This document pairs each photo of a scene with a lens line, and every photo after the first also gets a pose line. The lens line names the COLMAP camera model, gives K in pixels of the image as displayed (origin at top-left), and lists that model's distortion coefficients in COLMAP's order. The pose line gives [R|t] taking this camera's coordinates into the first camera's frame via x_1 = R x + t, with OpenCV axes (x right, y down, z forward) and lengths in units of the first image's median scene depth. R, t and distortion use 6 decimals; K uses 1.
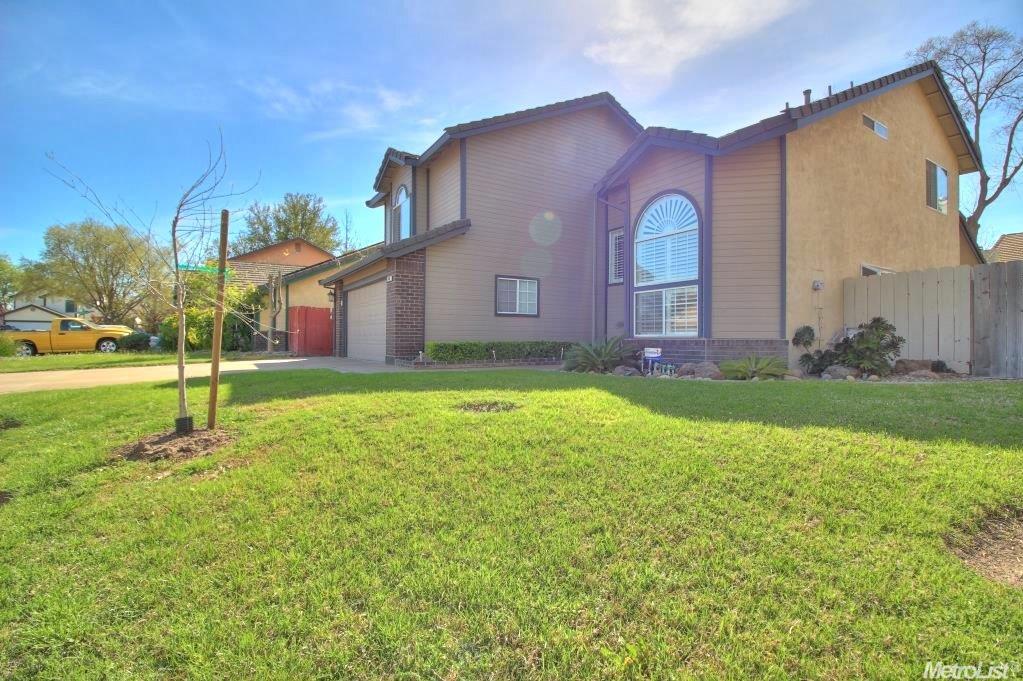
lens RADIAL K [[473.6, 0, 516.5], [0, 473.6, 340.2], [0, 0, 1]] dist [-0.009068, -0.007090]
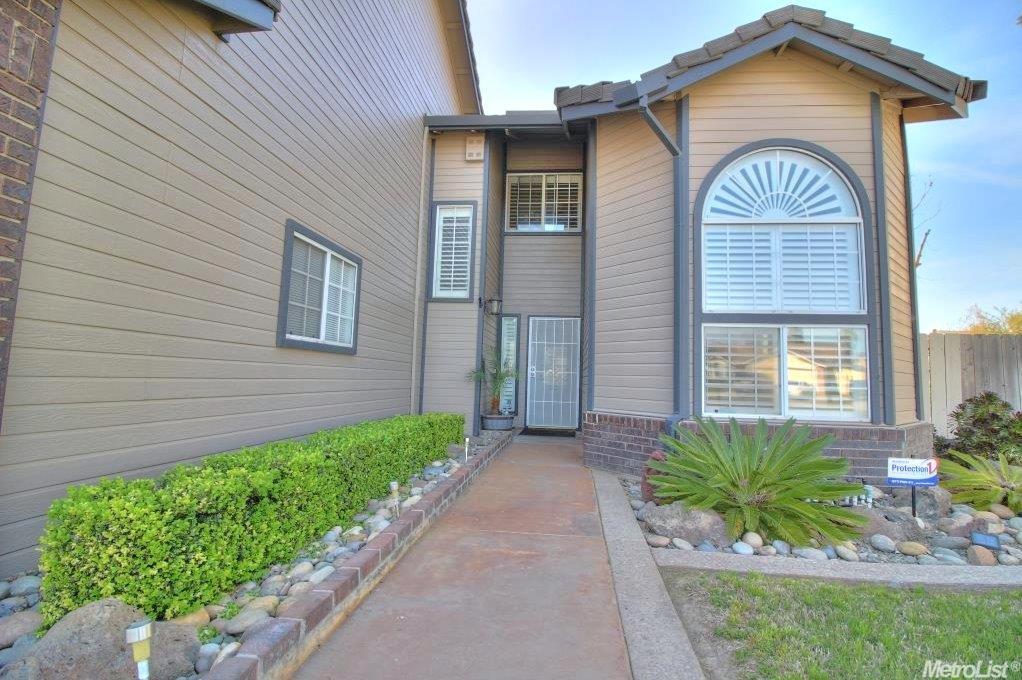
lens RADIAL K [[473.1, 0, 518.7], [0, 473.1, 337.8], [0, 0, 1]] dist [-0.009068, -0.007090]
pose [[0.618829, 0.077763, 0.781667, -0.217560], [-0.021030, 0.996371, -0.082473, -0.038718], [-0.785244, 0.034599, 0.618219, 0.762553]]
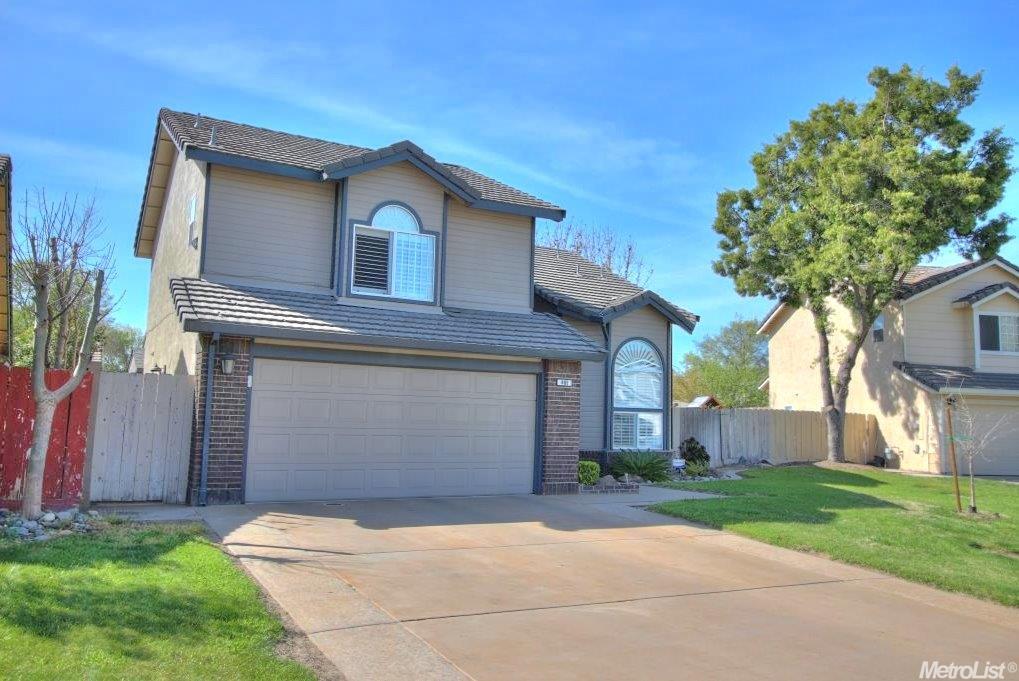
lens RADIAL K [[810.0, 0, 517.0], [0, 810.0, 340.5], [0, 0, 1]] dist [0.009220, 0.009448]
pose [[0.051038, 0.098042, 0.993873, -1.624925], [-0.021097, 0.995053, -0.097075, -0.068083], [-0.998474, -0.016013, 0.052854, 1.020264]]
